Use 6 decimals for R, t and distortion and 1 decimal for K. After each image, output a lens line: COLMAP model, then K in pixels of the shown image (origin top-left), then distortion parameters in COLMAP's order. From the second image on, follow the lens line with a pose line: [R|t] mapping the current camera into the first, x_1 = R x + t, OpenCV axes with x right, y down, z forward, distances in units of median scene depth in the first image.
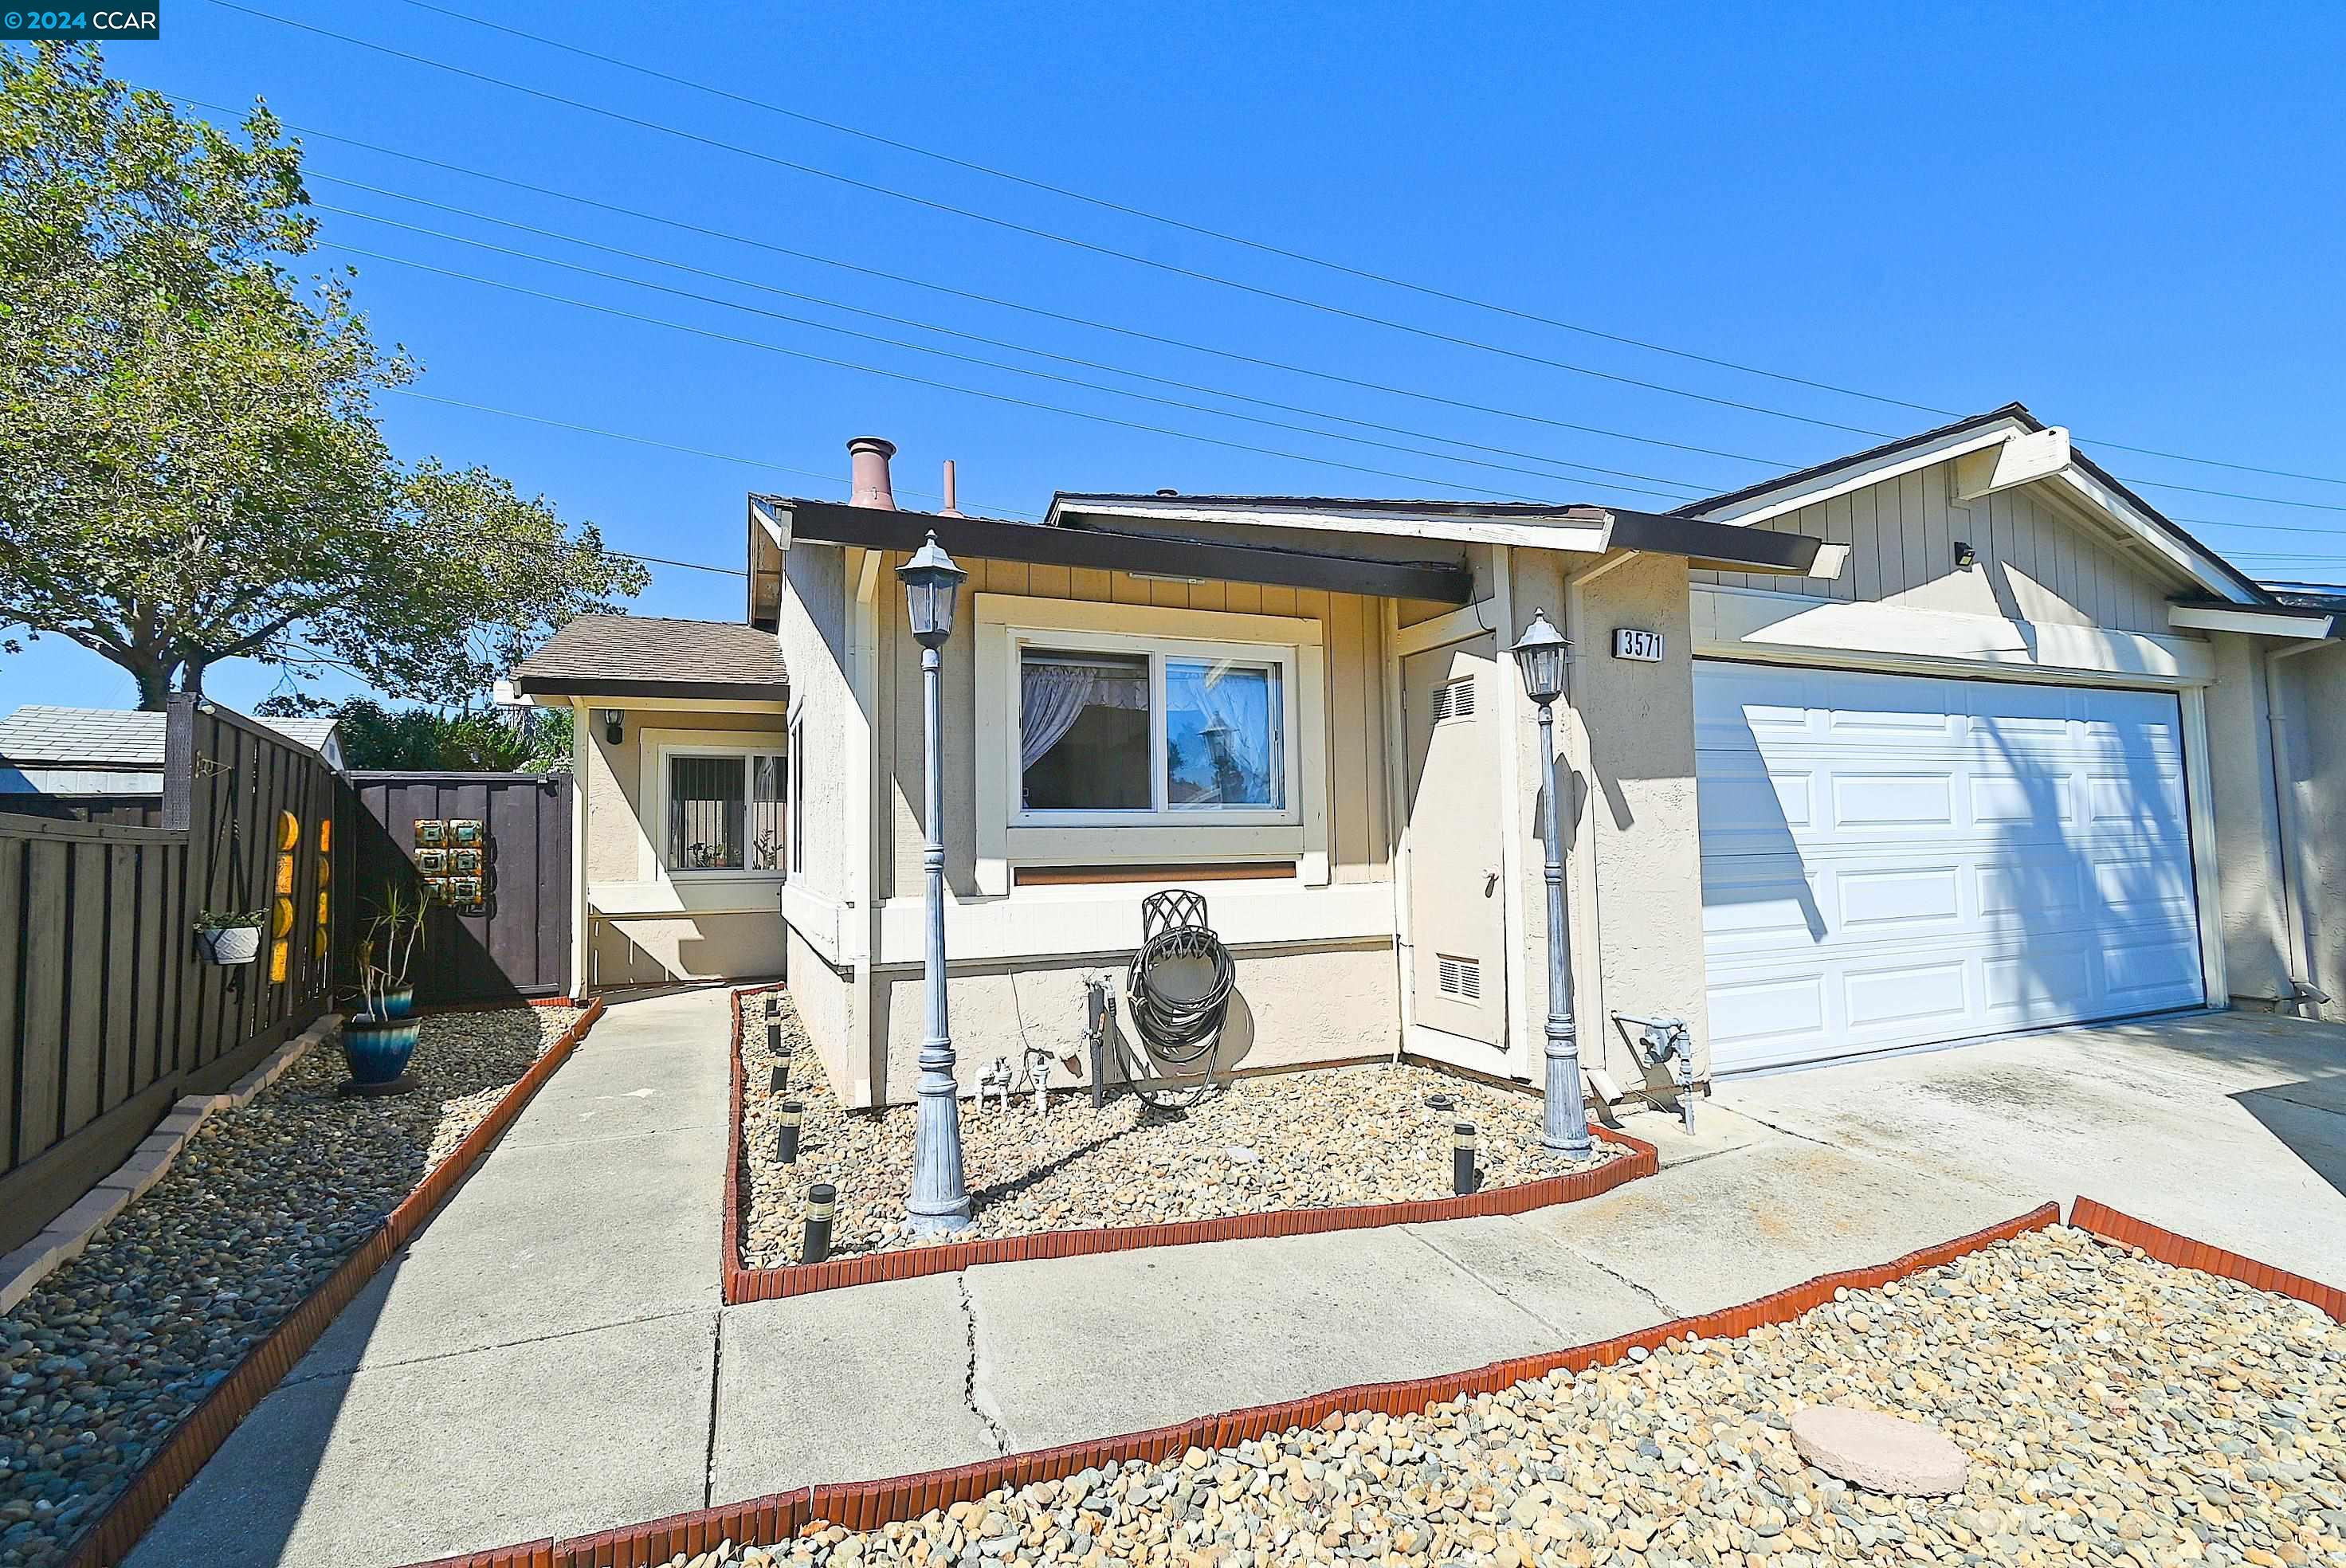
lens RADIAL K [[1041.4, 0, 1173.6], [0, 1041.4, 797.3], [0, 0, 1]] dist [0.008446, -0.004248]
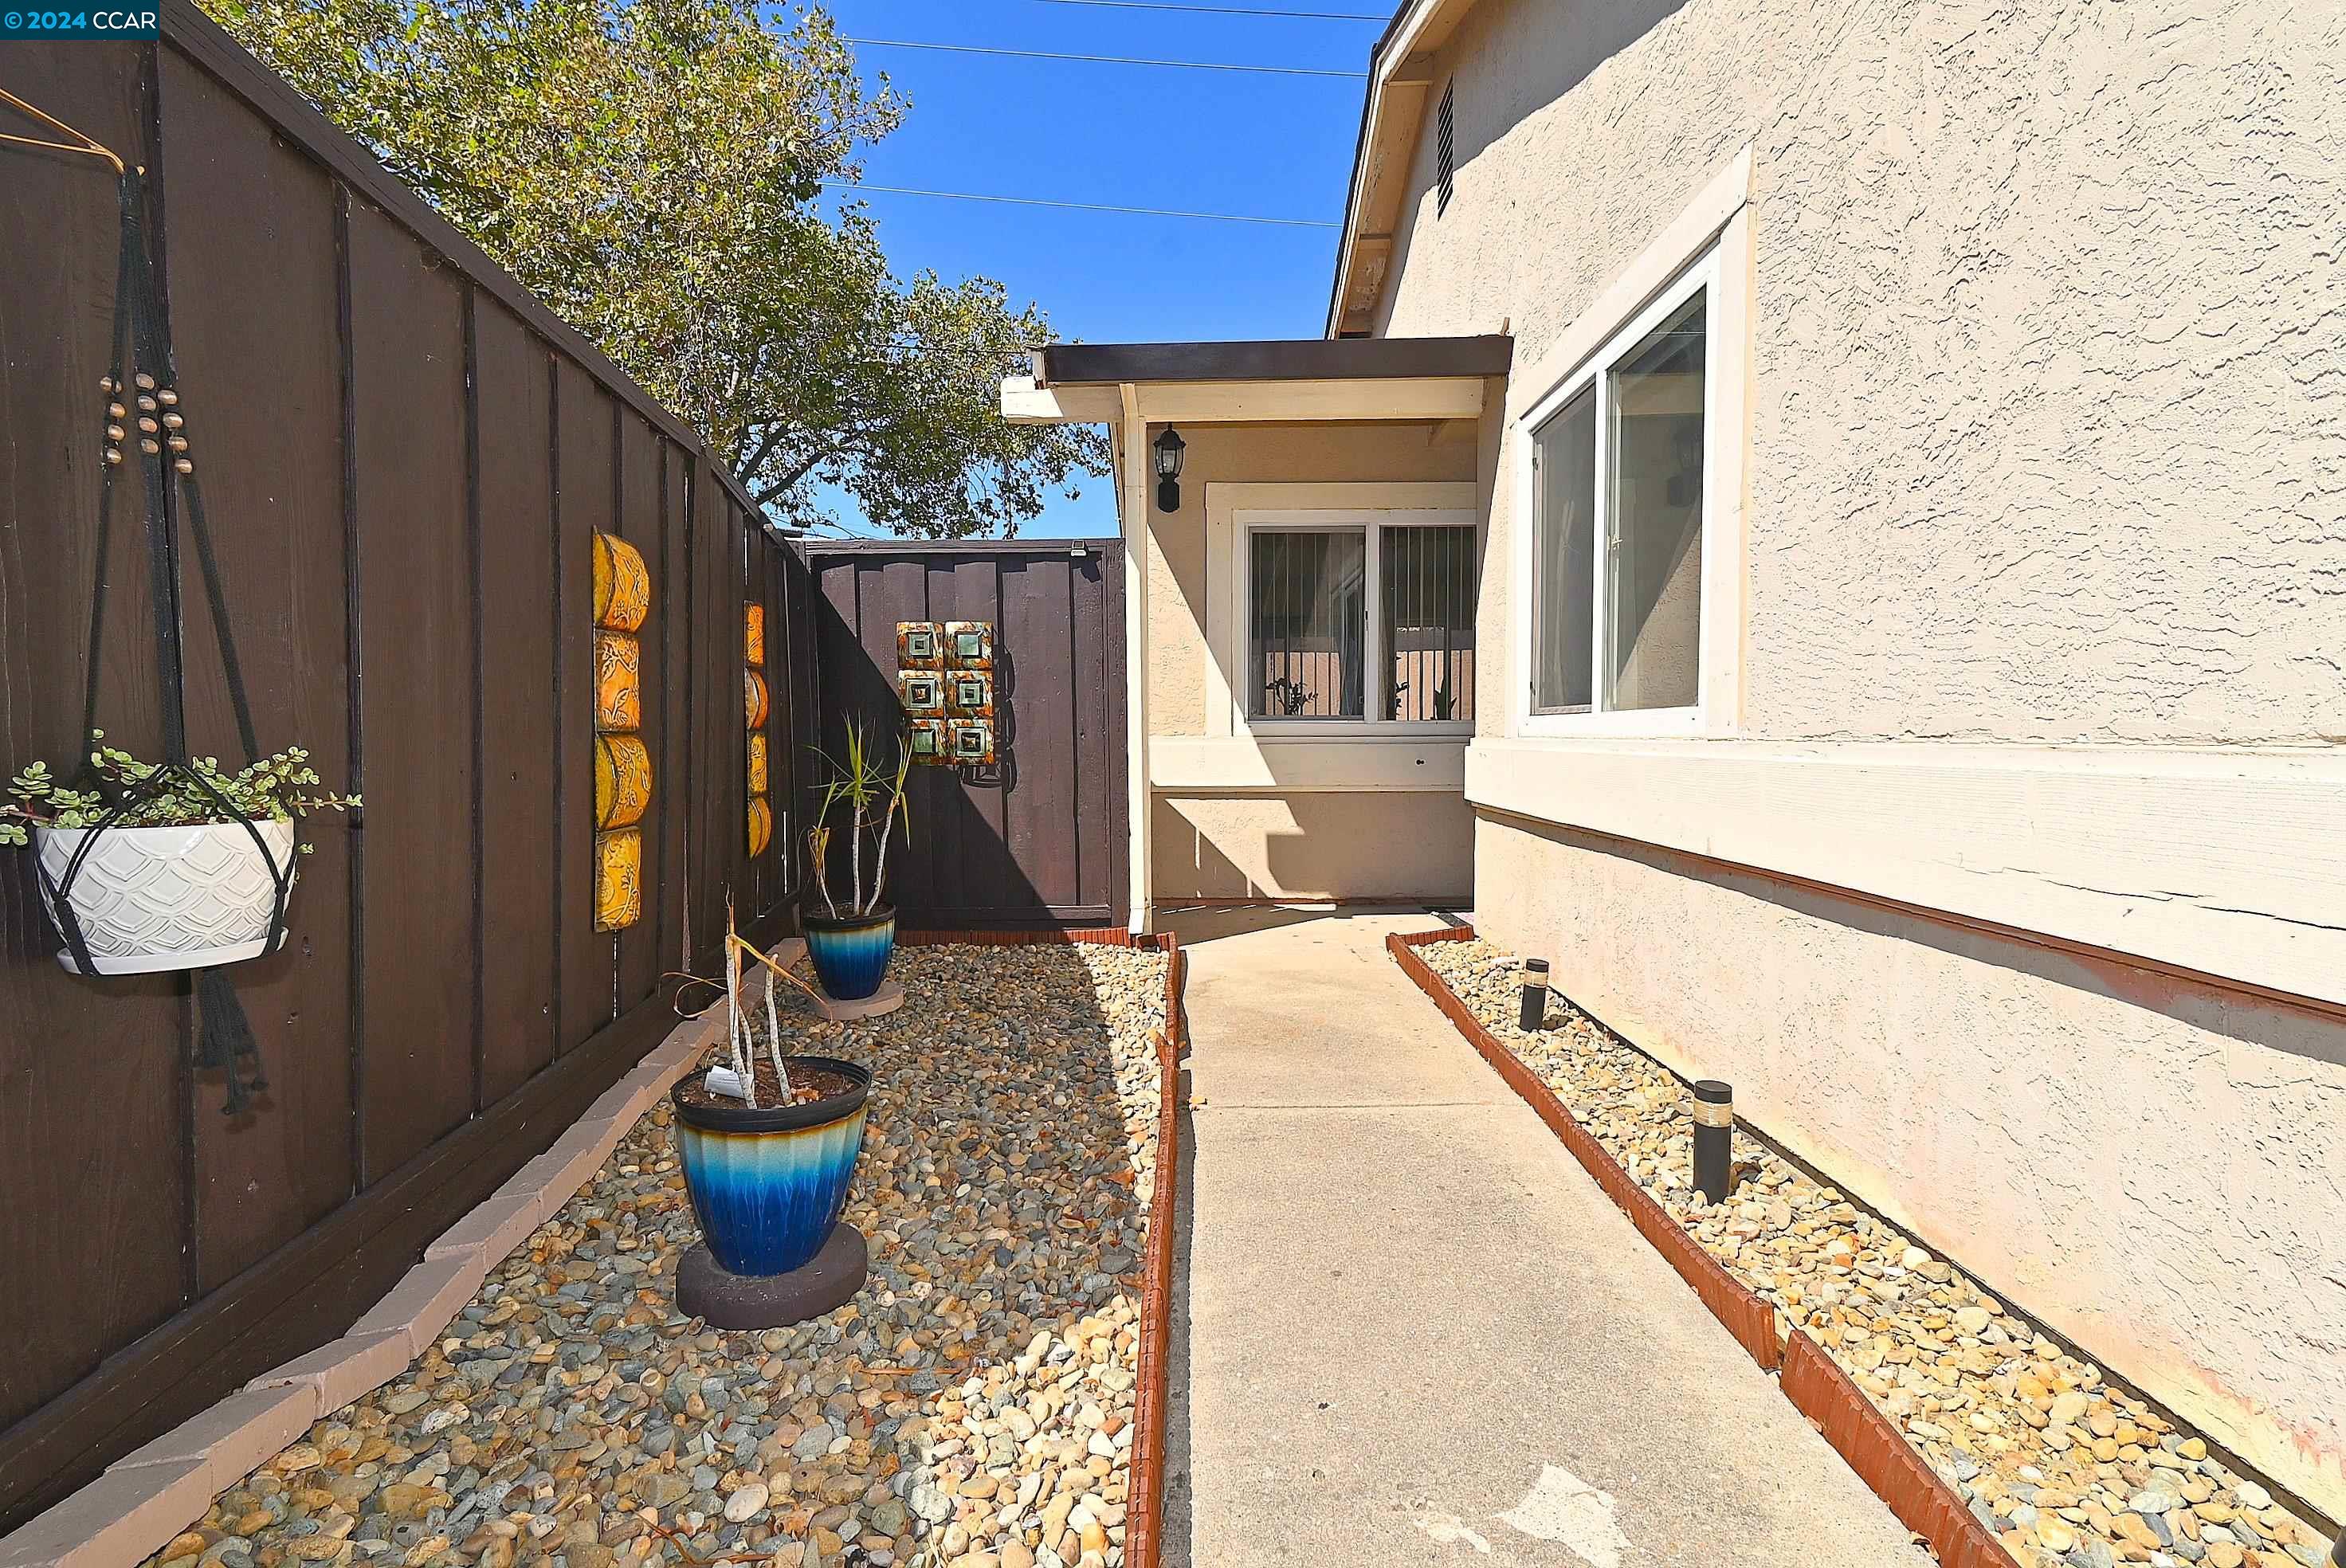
lens RADIAL K [[1056.1, 0, 1173.2], [0, 1056.1, 798.2], [0, 0, 1]] dist [0.011144, -0.005172]
pose [[0.917107, 0.036928, -0.396927, -0.513064], [0.009878, 0.993289, 0.115233, 0.081598], [0.398518, -0.109602, 0.910588, 0.763605]]
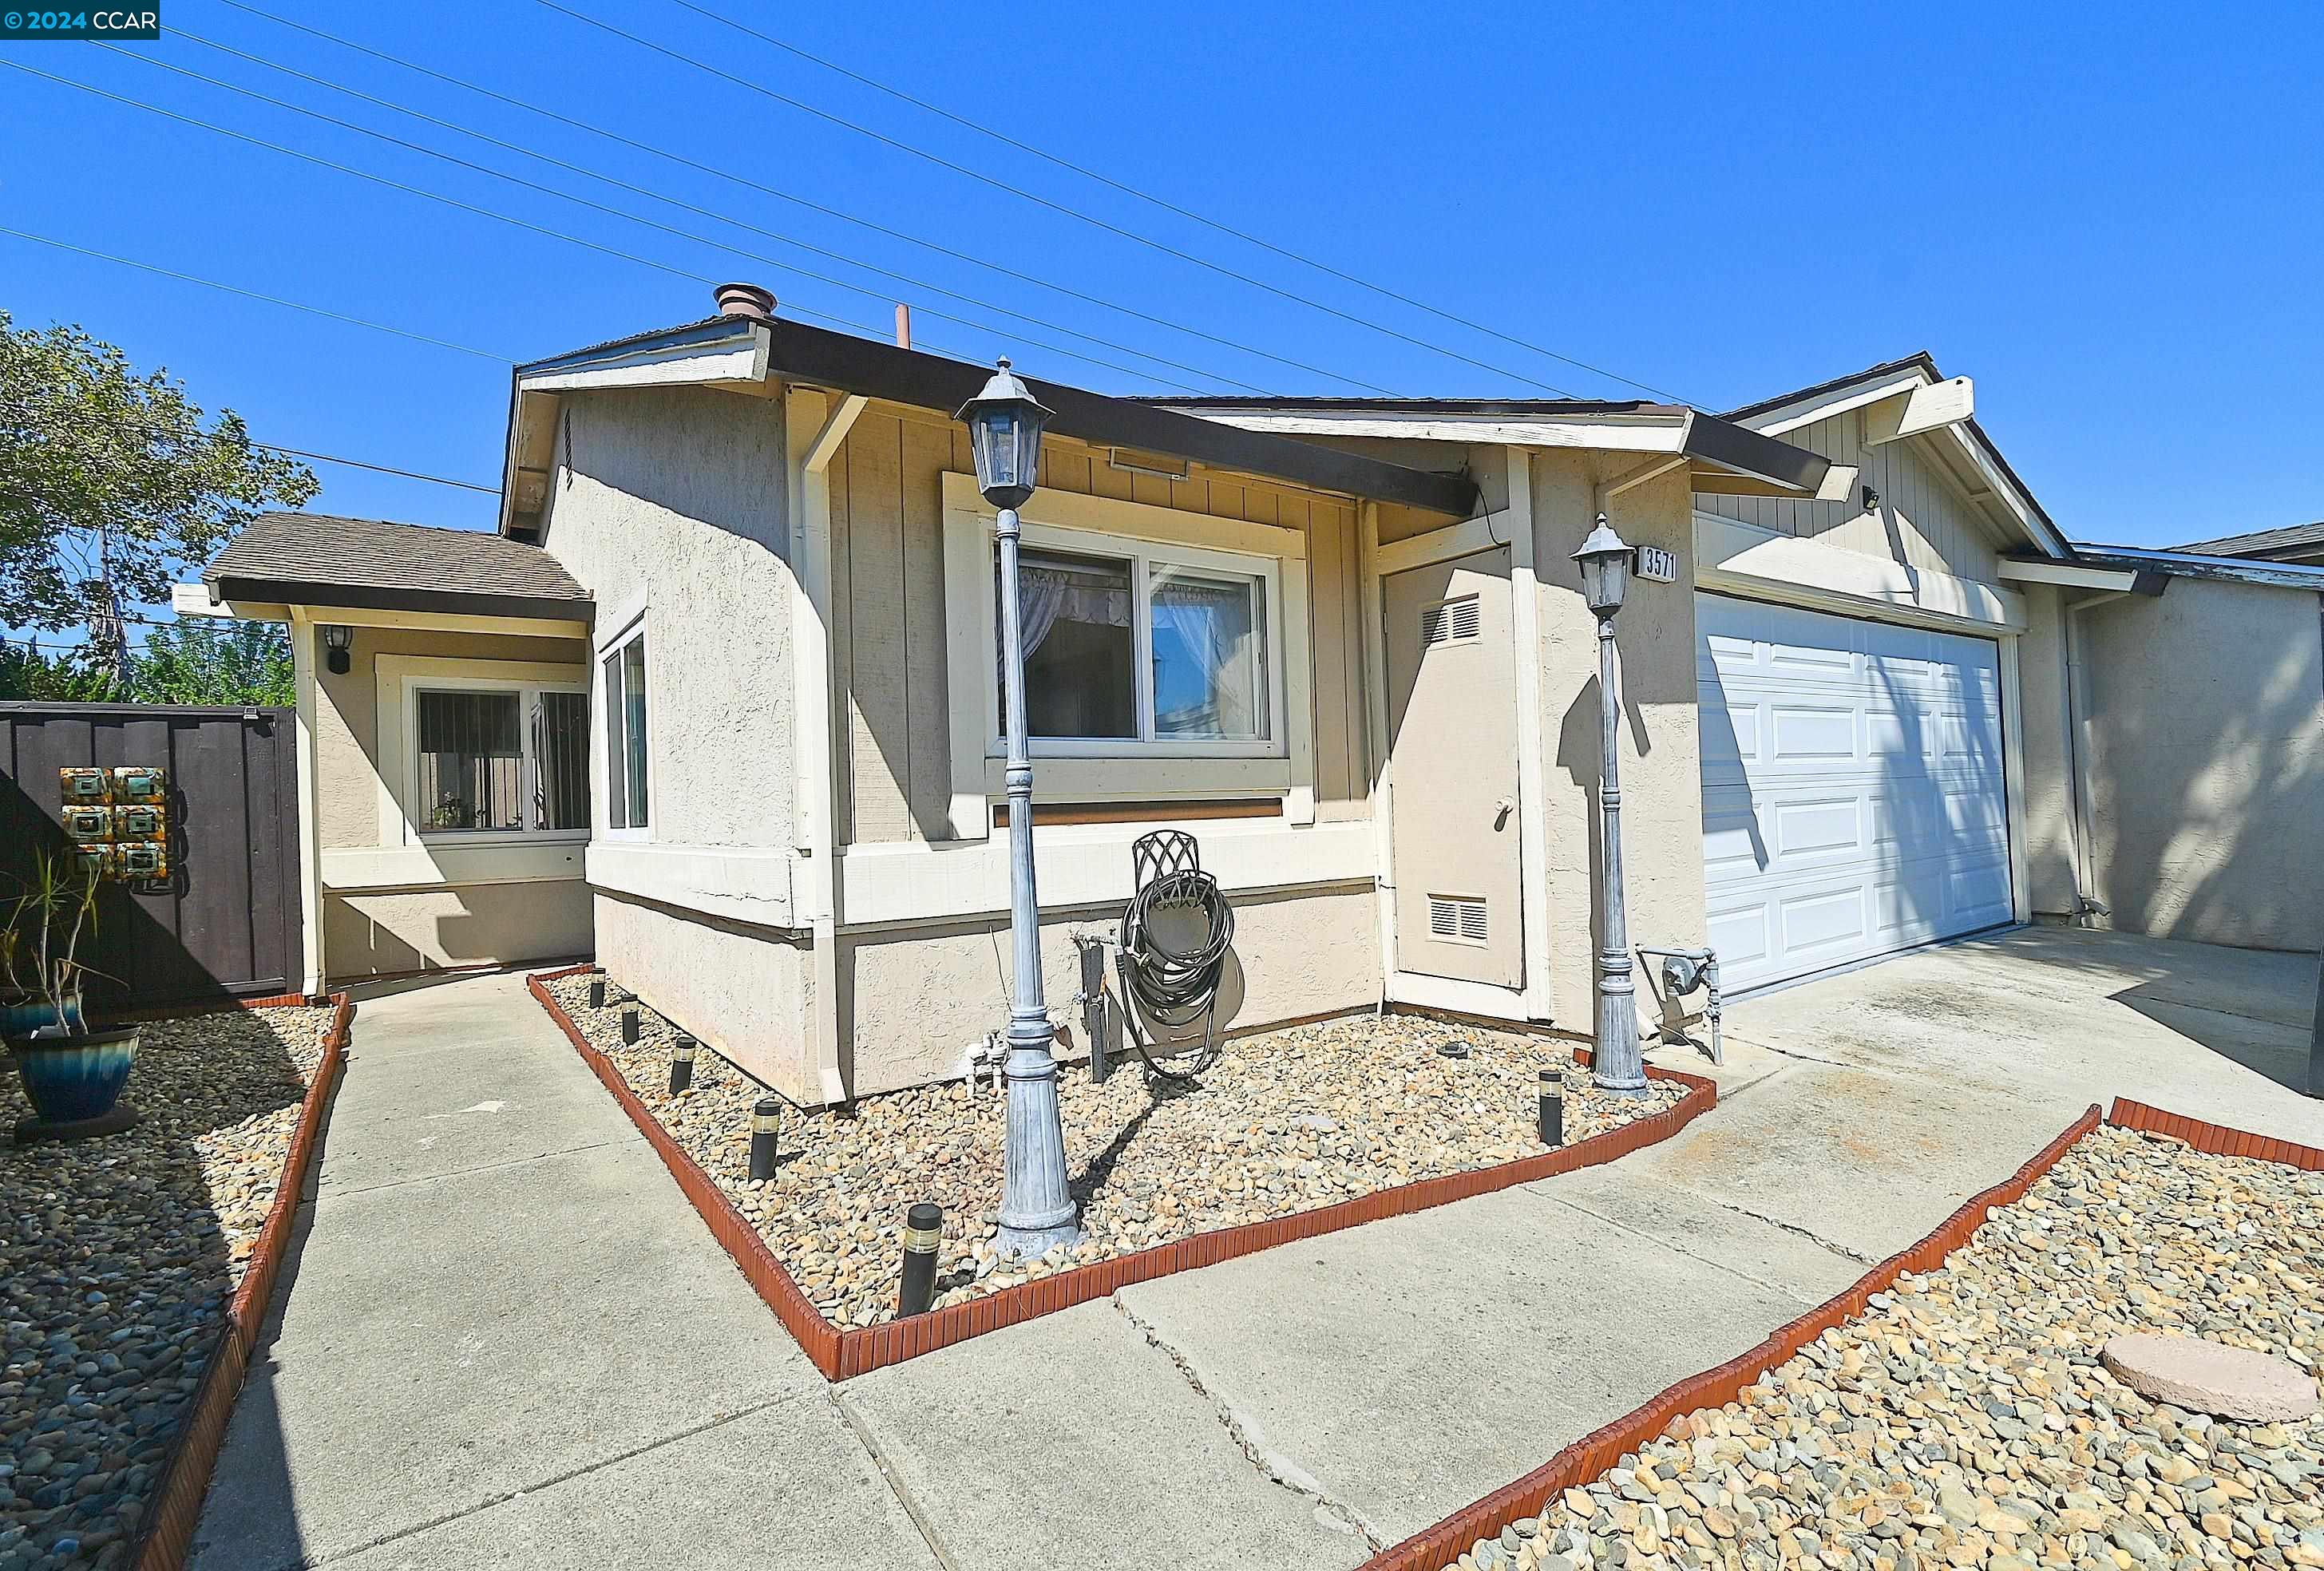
lens RADIAL K [[1066.6, 0, 1168.0], [0, 1066.6, 798.1], [0, 0, 1]] dist [0.003370, -0.001652]
pose [[0.974533, -0.012191, 0.223913, -0.195524], [0.003989, 0.999306, 0.037046, 0.028353], [-0.224209, -0.035210, 0.973905, 0.127130]]
